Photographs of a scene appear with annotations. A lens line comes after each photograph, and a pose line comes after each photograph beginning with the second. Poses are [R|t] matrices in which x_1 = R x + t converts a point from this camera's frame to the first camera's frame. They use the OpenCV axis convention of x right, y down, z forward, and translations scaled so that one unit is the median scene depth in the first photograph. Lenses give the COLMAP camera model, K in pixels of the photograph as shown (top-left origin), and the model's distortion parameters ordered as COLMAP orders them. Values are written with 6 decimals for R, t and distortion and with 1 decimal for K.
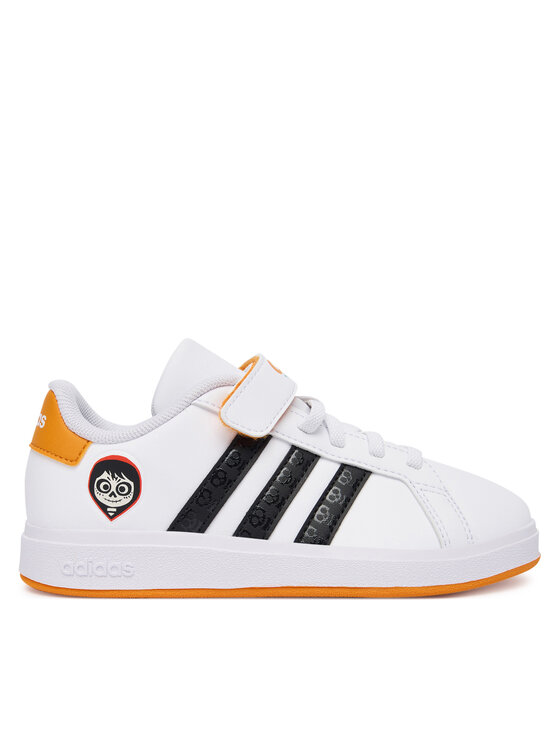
lens RADIAL K [[903.5, 0, 284.3], [0, 903.5, 372.4], [0, 0, 1]] dist [0.036729, 0.000000]
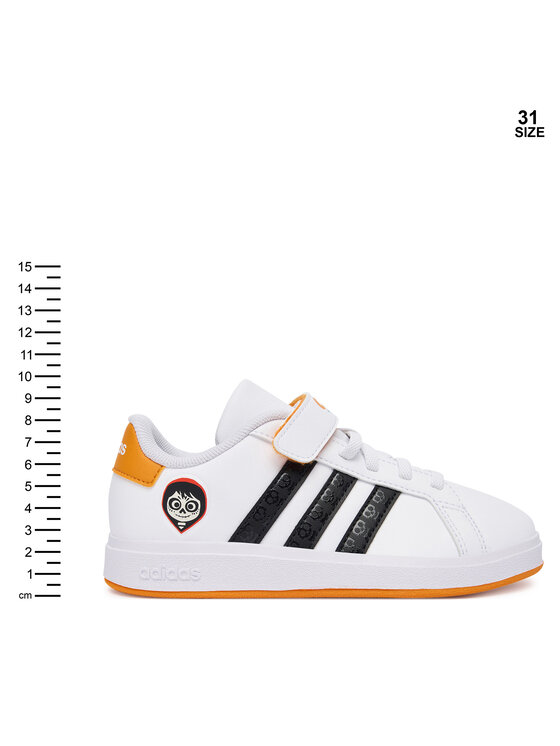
lens RADIAL K [[903.5, 0, 275.9], [0, 903.5, 374.0], [0, 0, 1]] dist [0.036729, 0.000000]
pose [[0.999998, -0.000366, 0.002030, -0.069663], [0.000366, 1.000000, -0.000091, -0.044467], [-0.002030, 0.000091, 0.999998, -0.184841]]
